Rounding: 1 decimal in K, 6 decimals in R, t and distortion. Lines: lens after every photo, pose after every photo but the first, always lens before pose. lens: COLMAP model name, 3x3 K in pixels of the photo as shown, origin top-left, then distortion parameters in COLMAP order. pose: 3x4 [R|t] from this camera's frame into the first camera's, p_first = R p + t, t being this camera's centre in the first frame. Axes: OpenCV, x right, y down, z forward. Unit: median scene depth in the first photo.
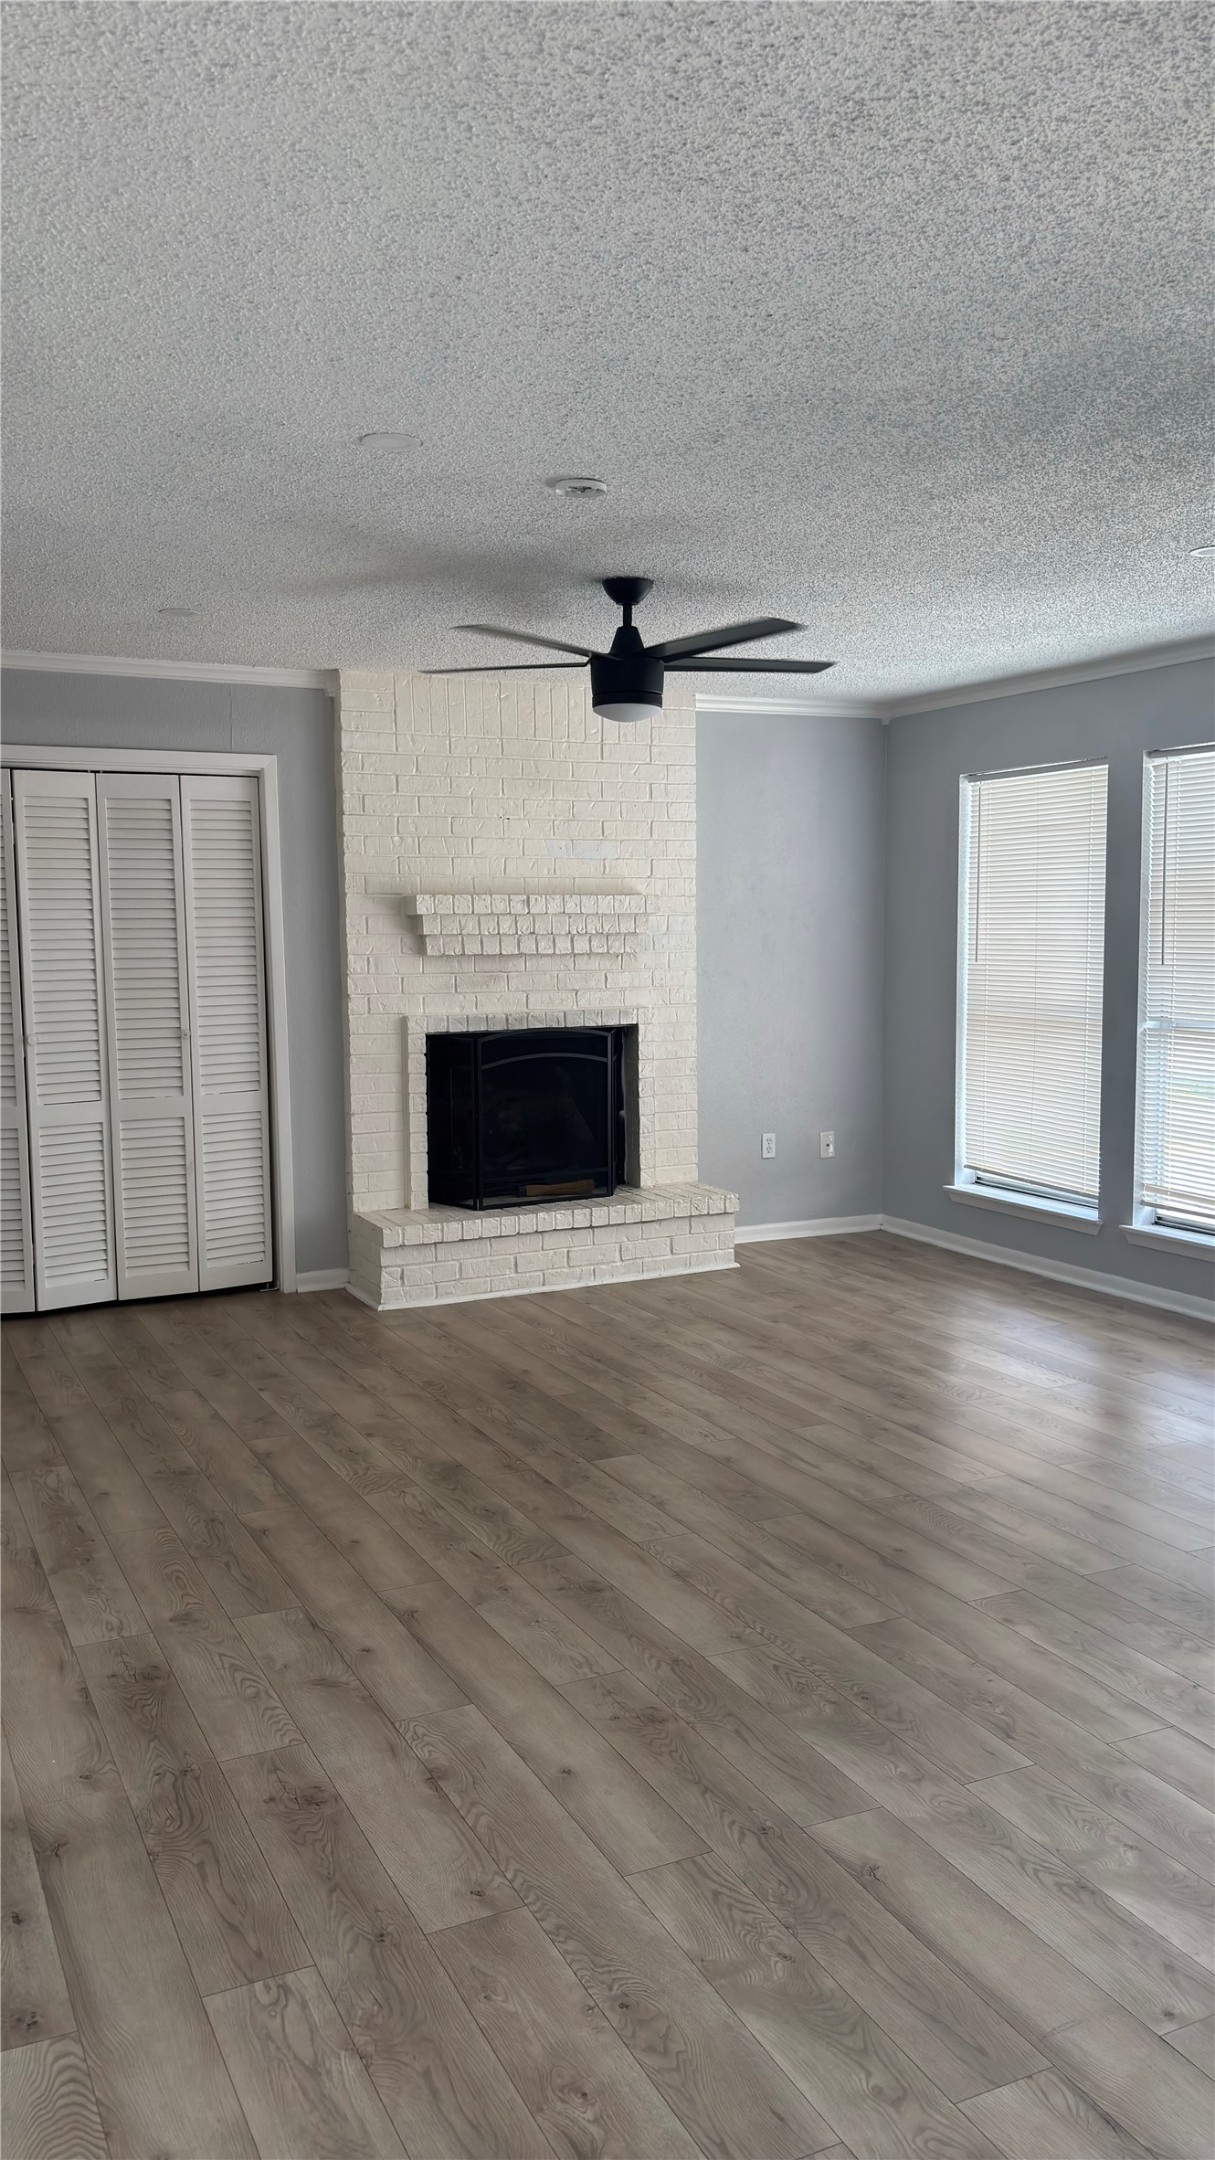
lens RADIAL K [[1655.4, 0, 595.2], [0, 1655.4, 1086.8], [0, 0, 1]] dist [0.048594, -0.045182]
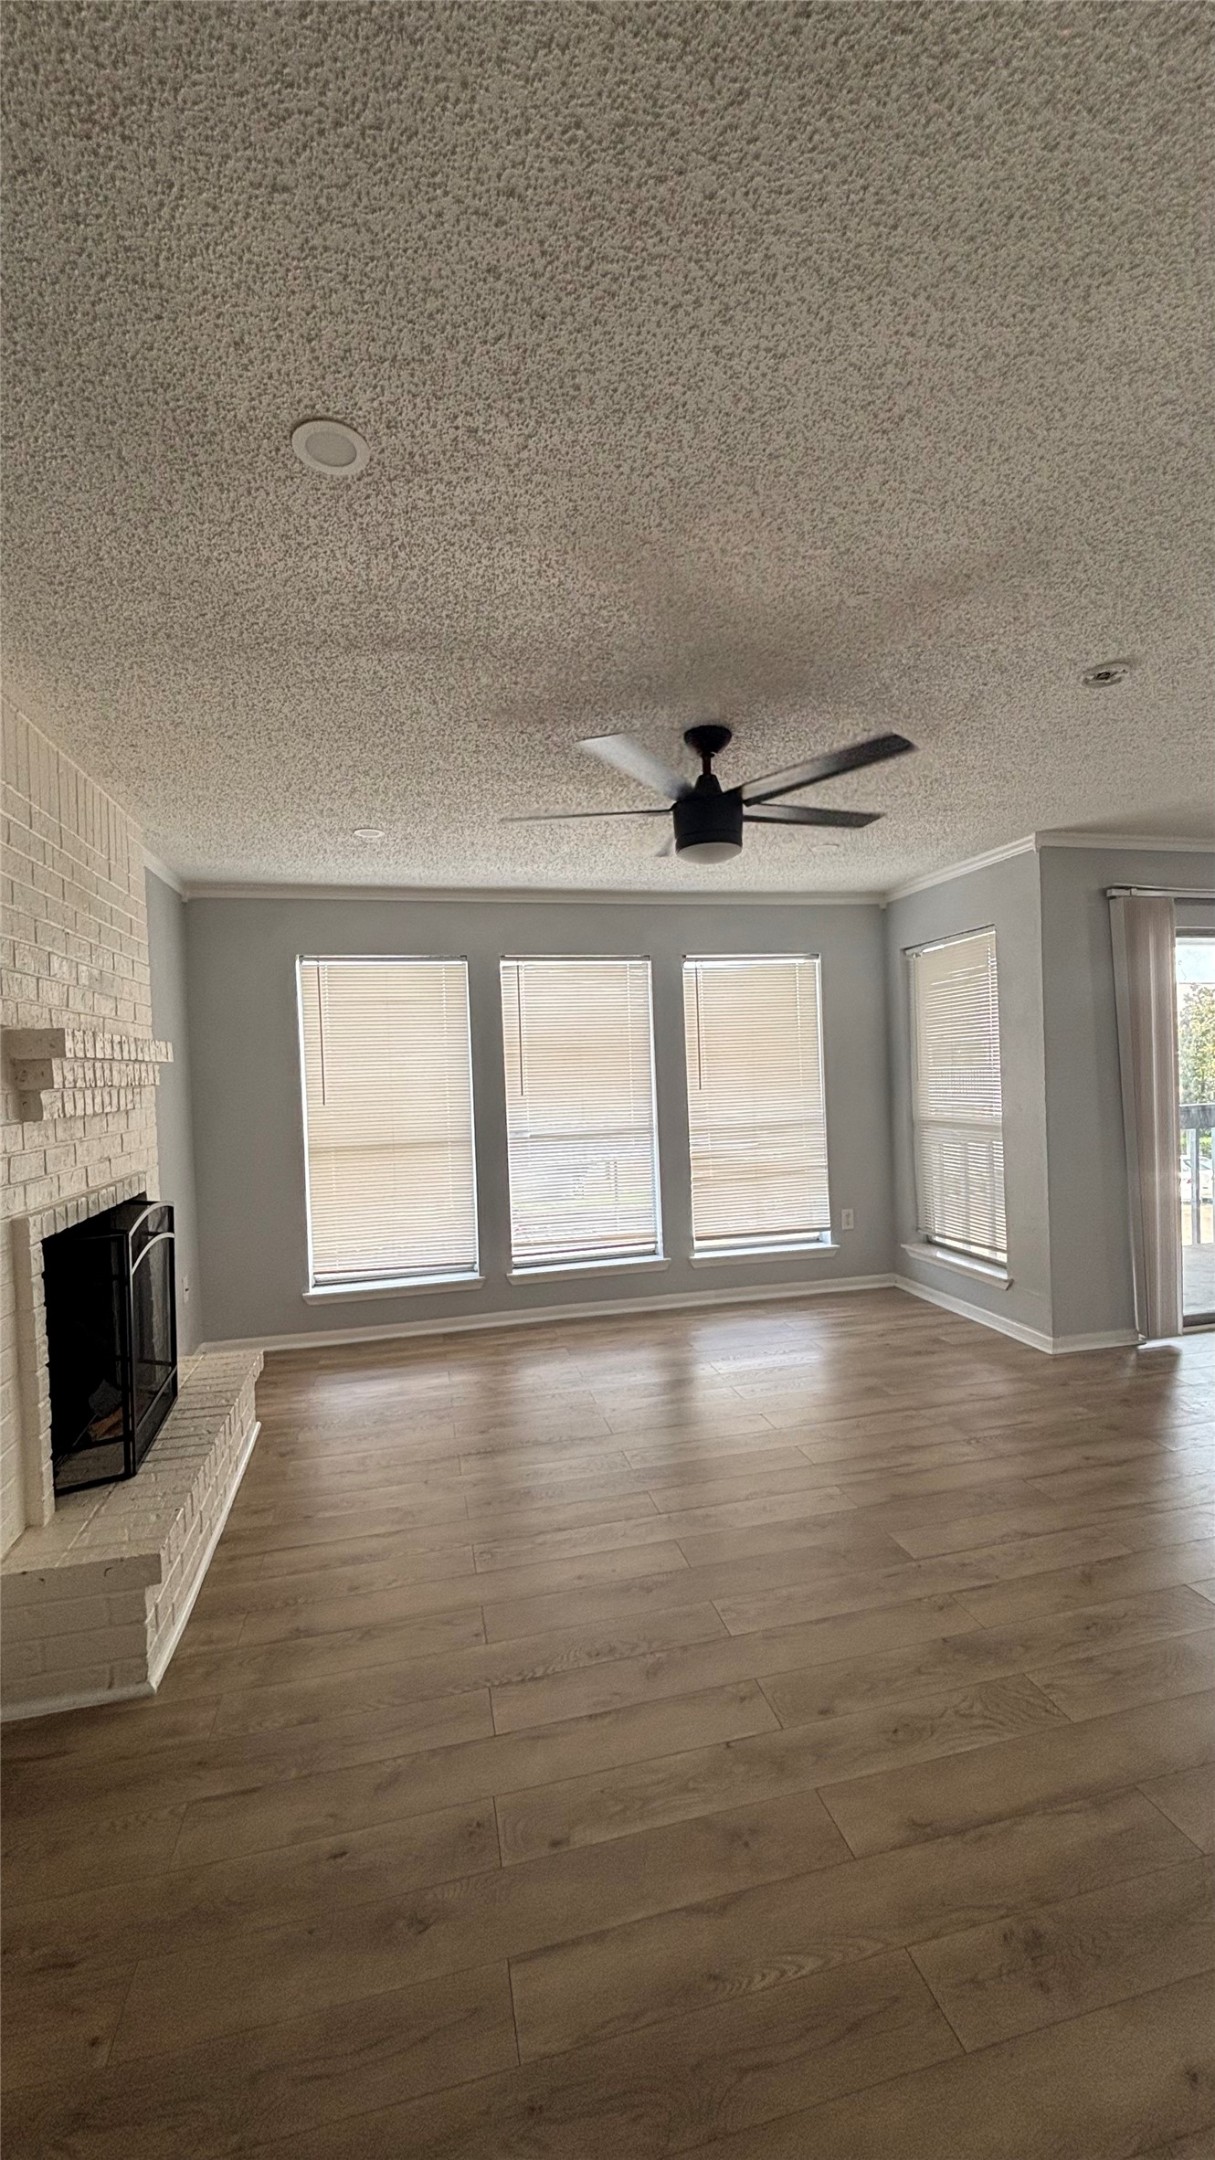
lens RADIAL K [[885.9, 0, 611.3], [0, 885.9, 1073.0], [0, 0, 1]] dist [0.001289, 0.000403]
pose [[0.203762, -0.002186, 0.979018, -0.578449], [0.132093, 0.990915, -0.025280, -0.084622], [-0.970068, 0.134473, 0.202200, 1.027217]]
